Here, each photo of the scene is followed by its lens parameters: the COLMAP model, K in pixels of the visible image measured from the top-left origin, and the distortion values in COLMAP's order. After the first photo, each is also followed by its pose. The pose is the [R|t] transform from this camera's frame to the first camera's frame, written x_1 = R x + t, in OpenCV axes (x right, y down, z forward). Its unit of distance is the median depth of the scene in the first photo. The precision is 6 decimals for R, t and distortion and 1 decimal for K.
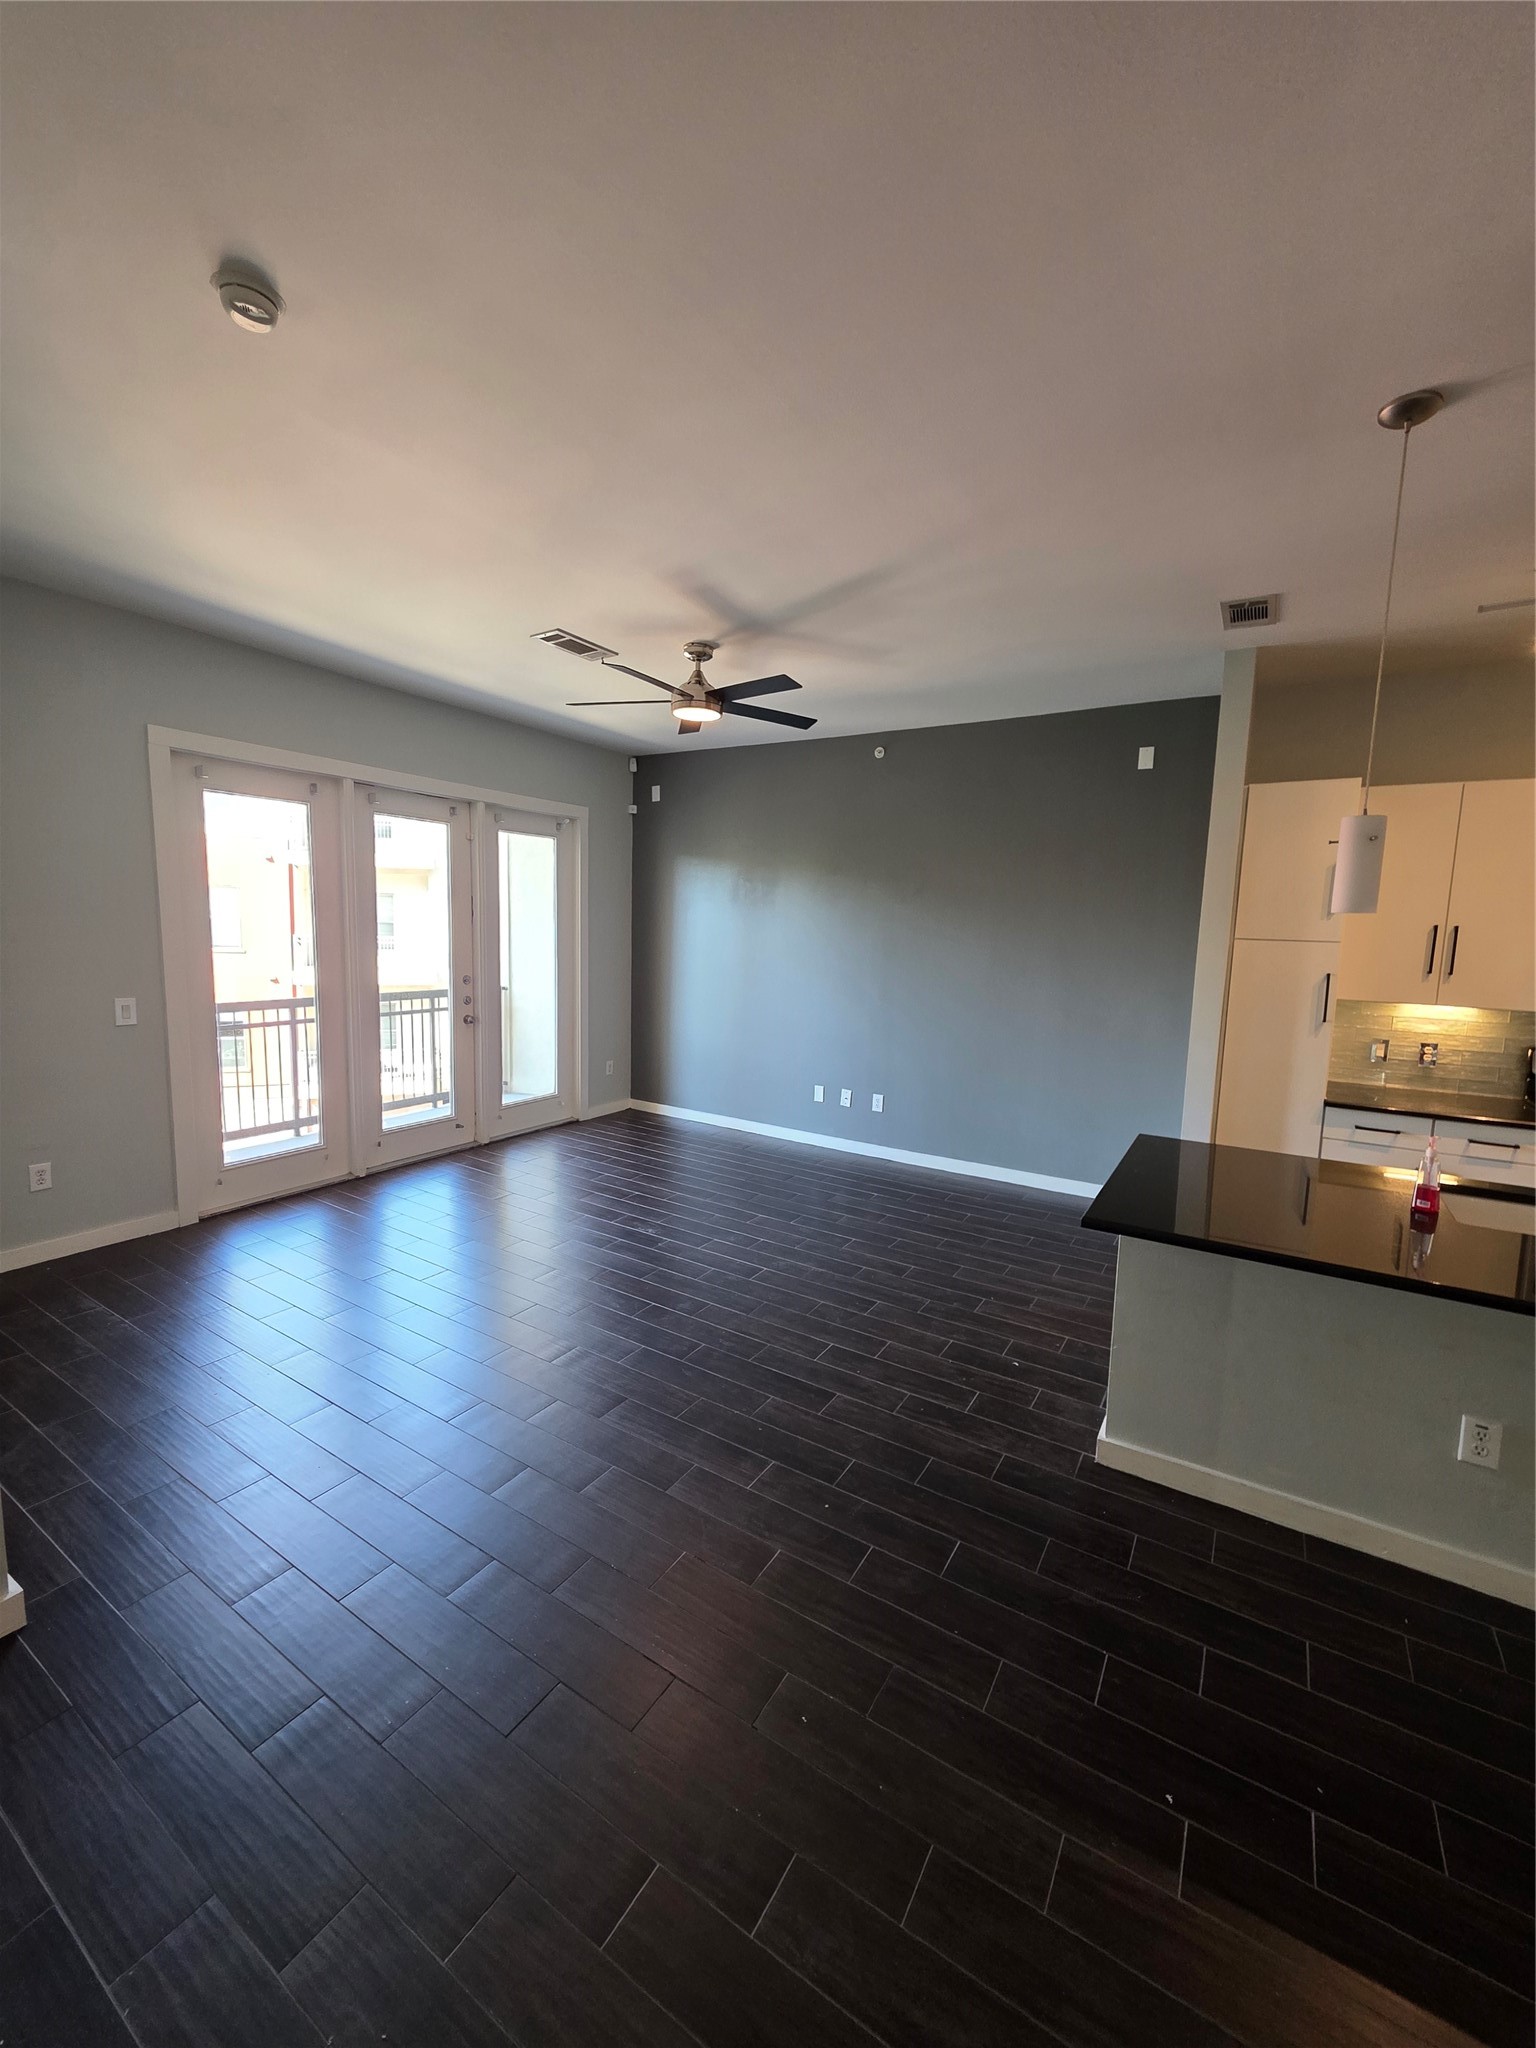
lens RADIAL K [[809.7, 0, 770.0], [0, 809.7, 1033.8], [0, 0, 1]] dist [0.001217, 0.000220]
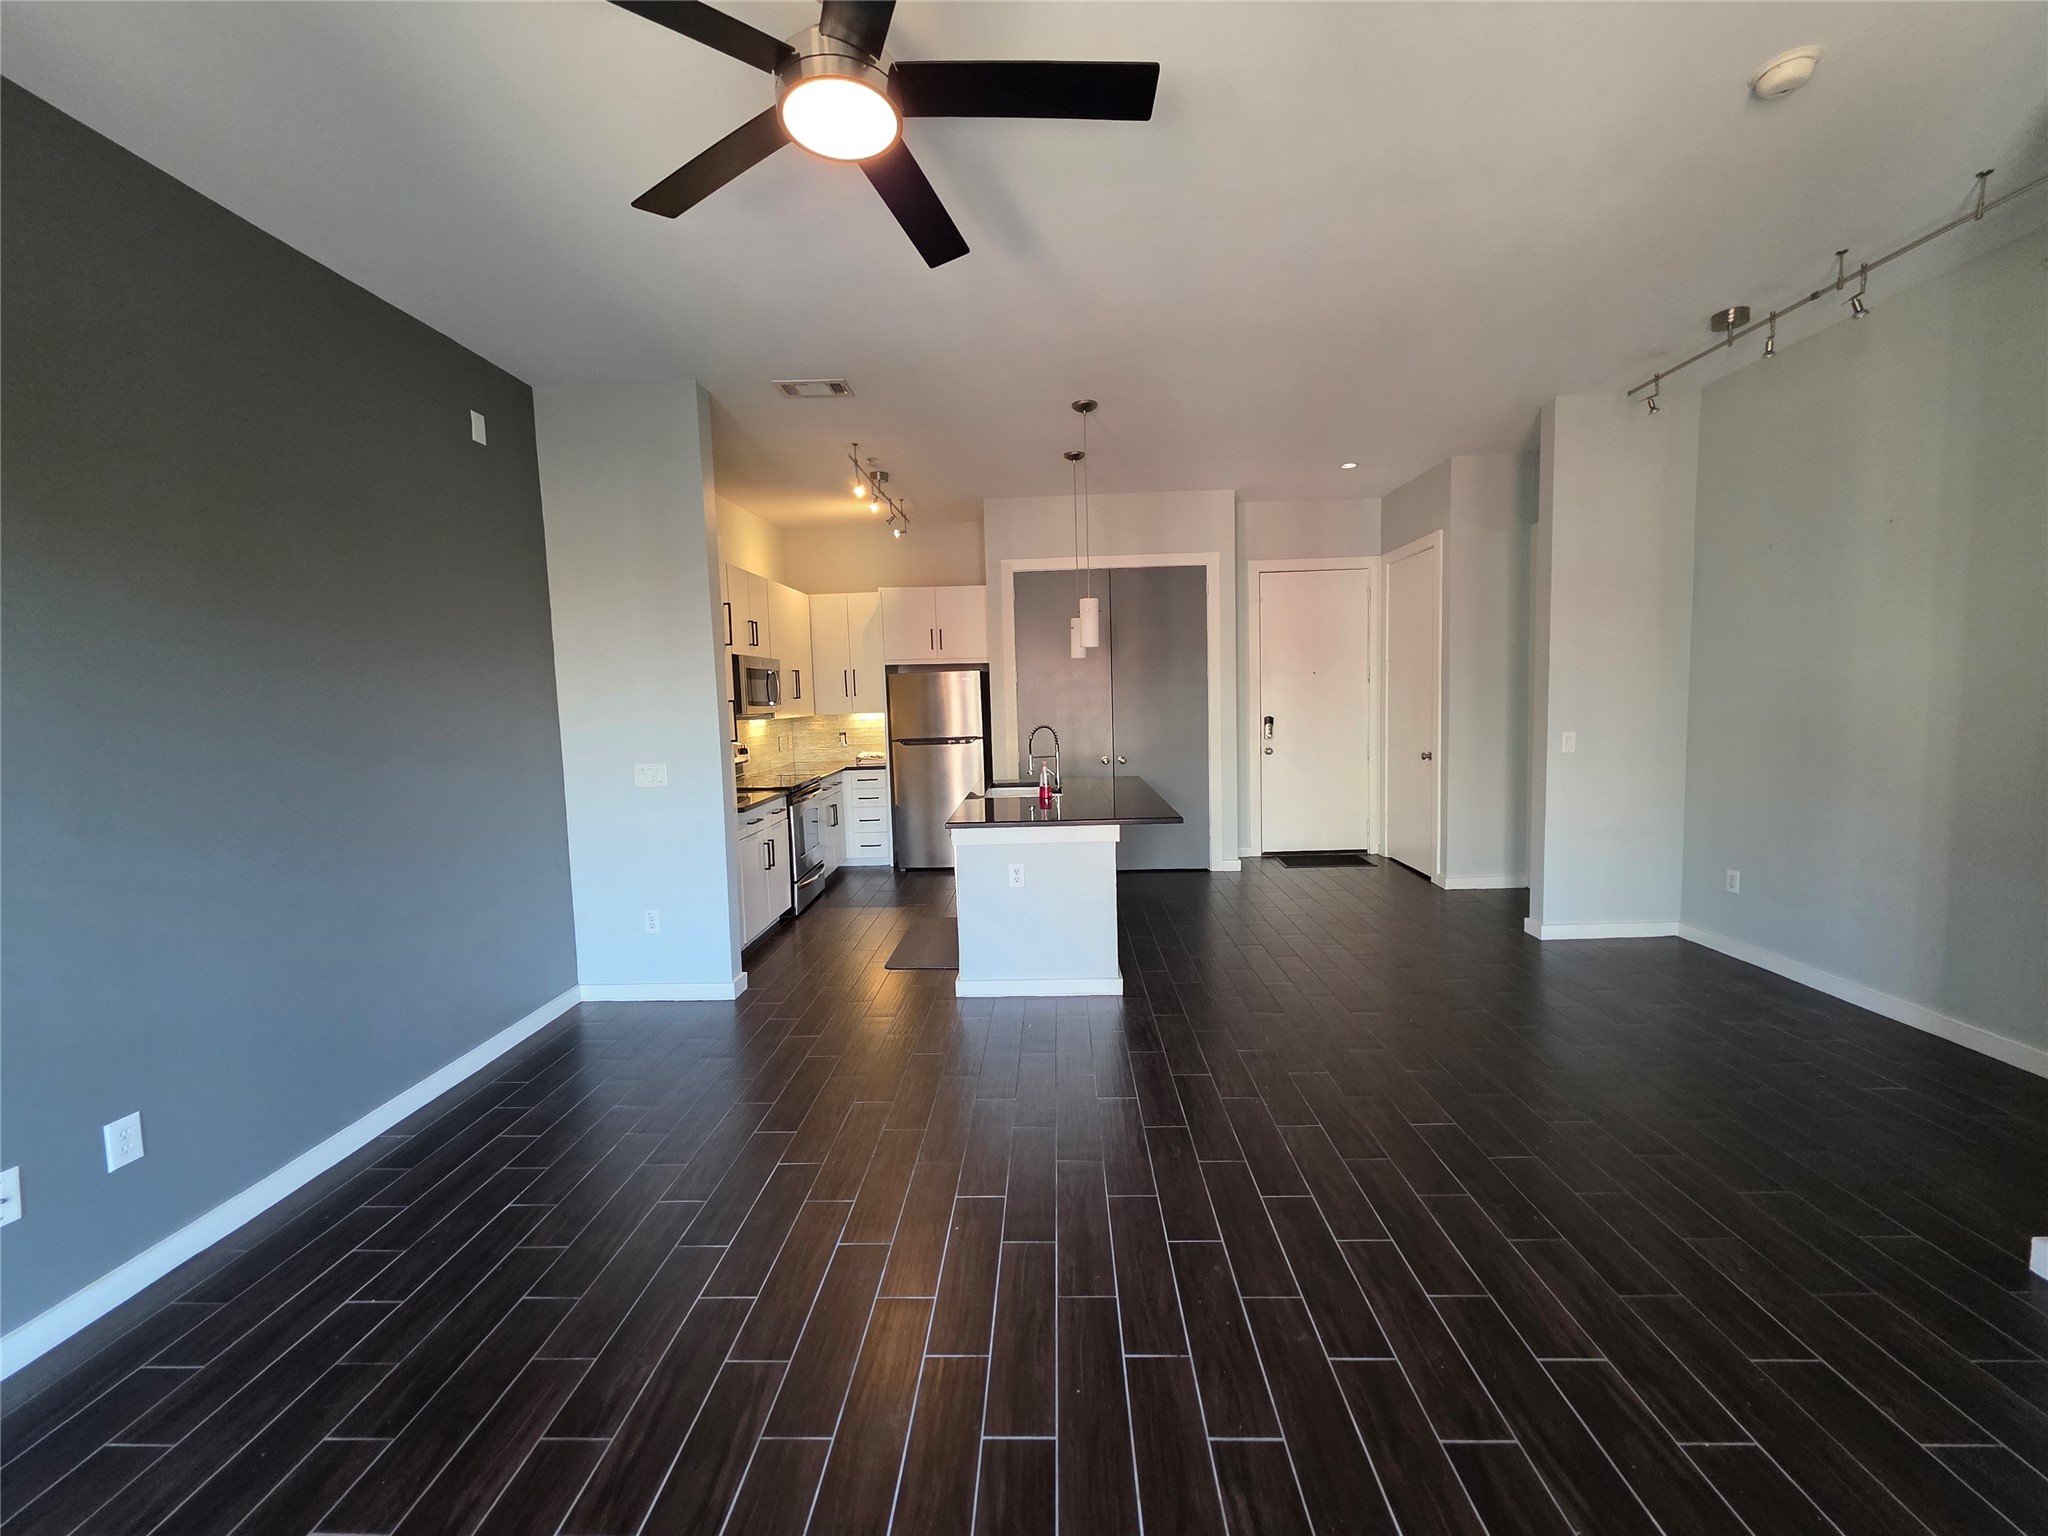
lens RADIAL K [[809.7, 0, 1020.8], [0, 809.7, 774.5], [0, 0, 1]] dist [0.001217, 0.000220]
pose [[-0.485687, -0.097676, 0.868658, -0.379956], [0.133559, 0.973778, 0.184172, -0.091307], [-0.863869, 0.205467, -0.459906, 0.848198]]
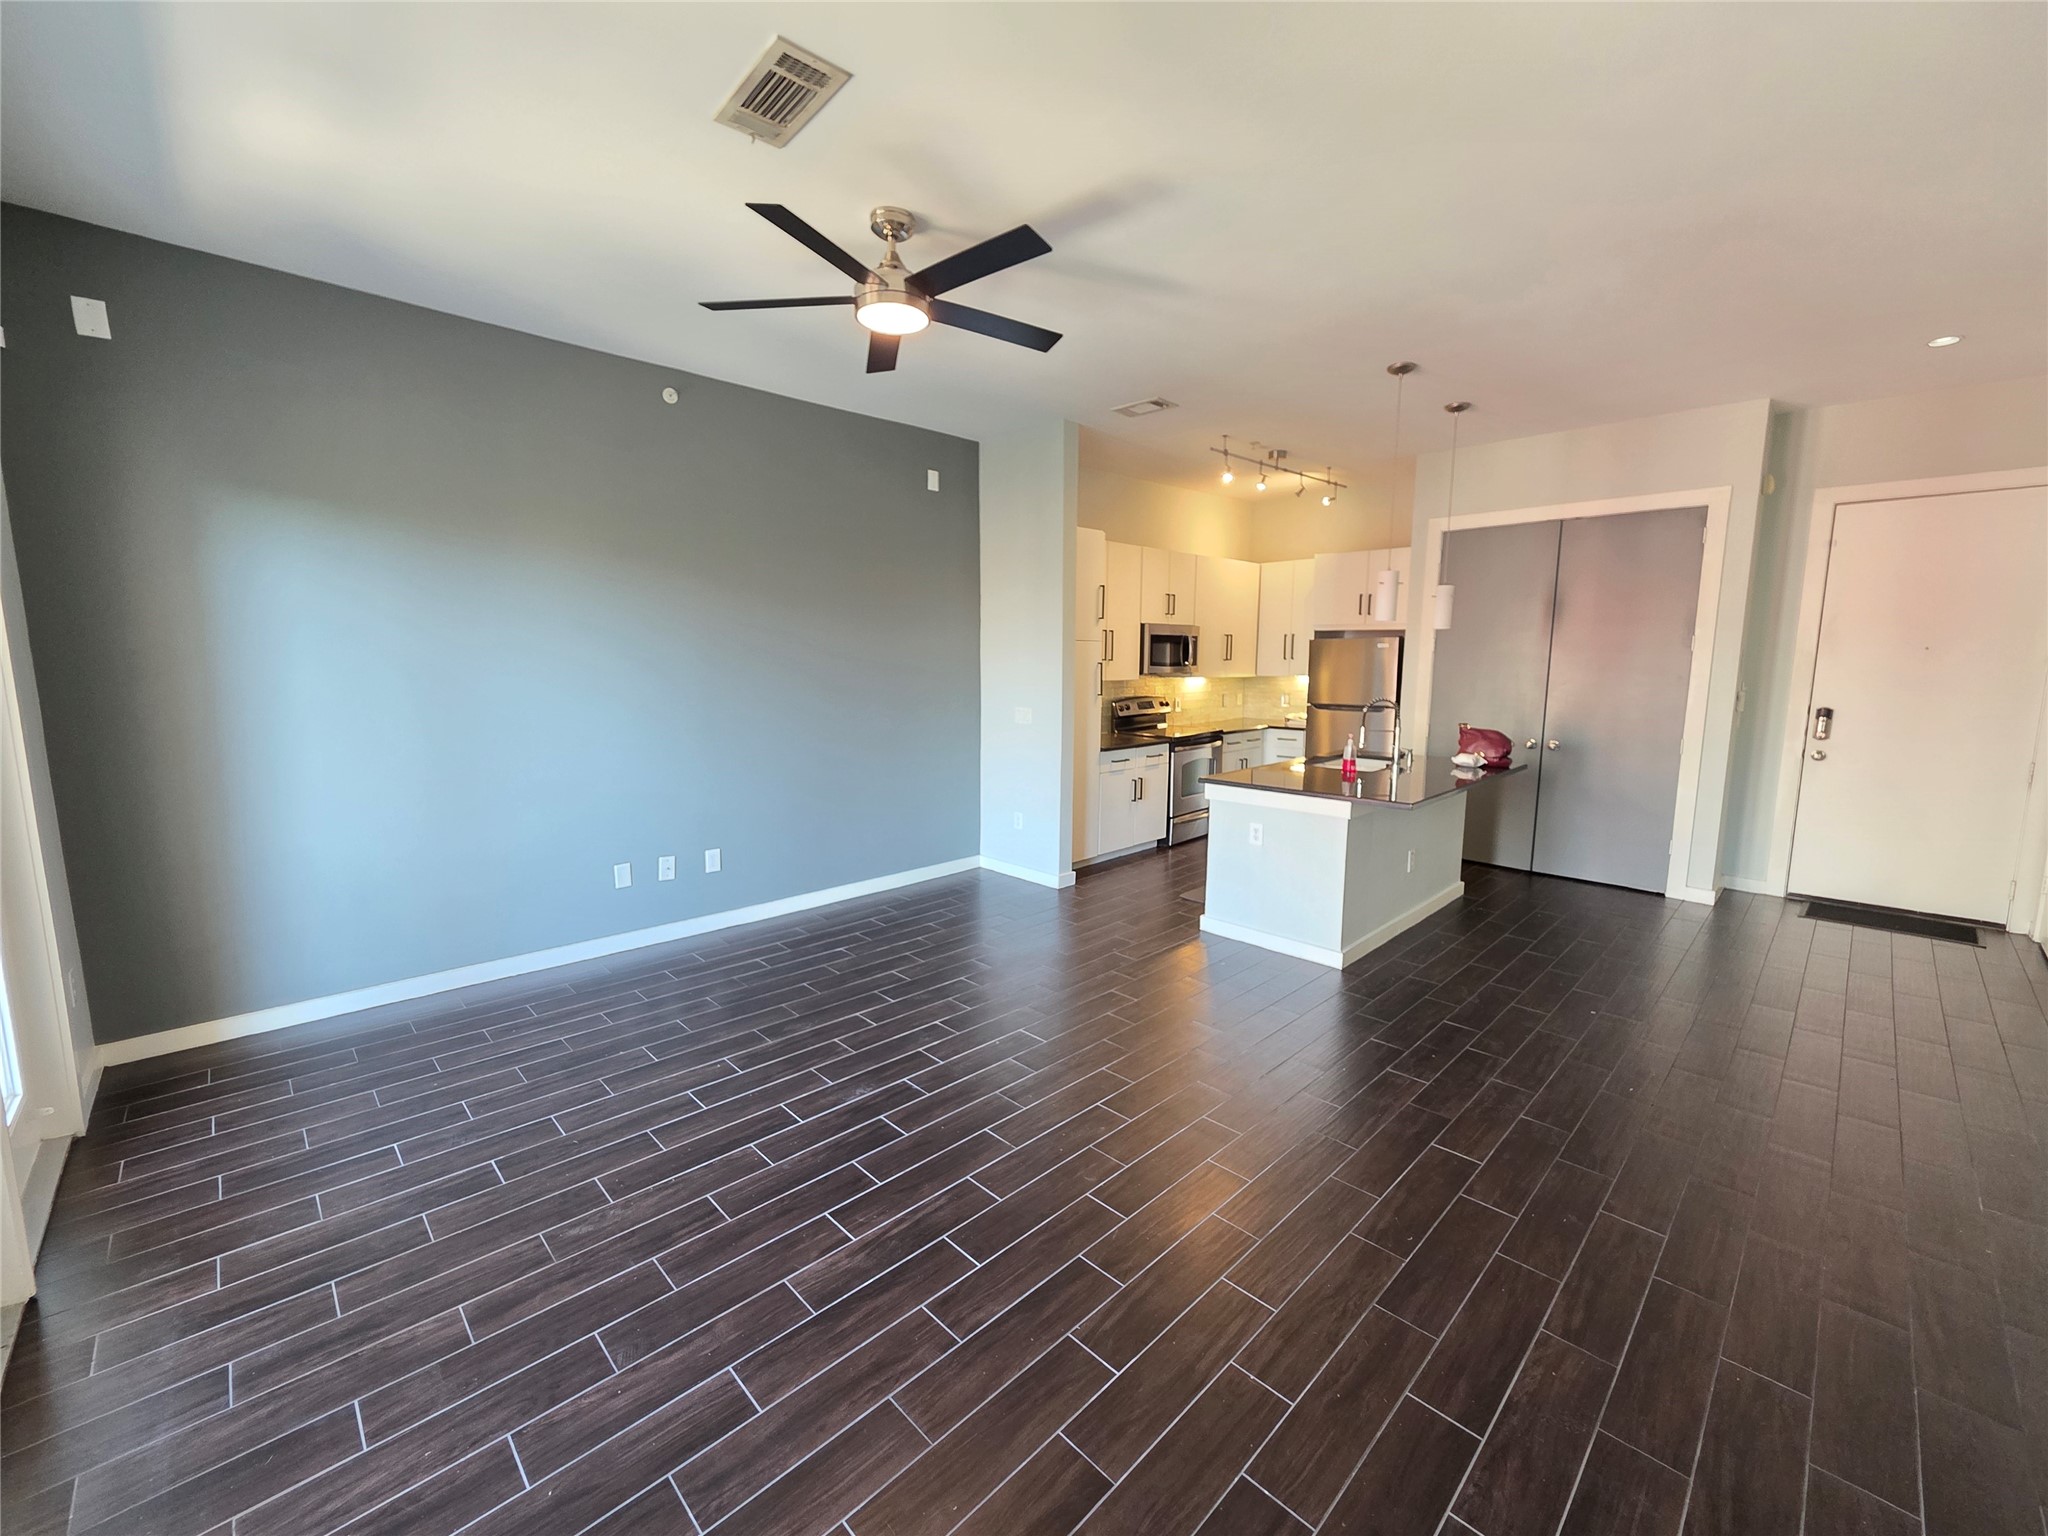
lens RADIAL K [[809.7, 0, 1028.4], [0, 809.7, 771.8], [0, 0, 1]] dist [0.001217, 0.000220]
pose [[0.245020, -0.163683, 0.955601, -0.559944], [0.134836, 0.981820, 0.133601, -0.065753], [-0.960096, 0.096115, 0.262636, 0.534073]]
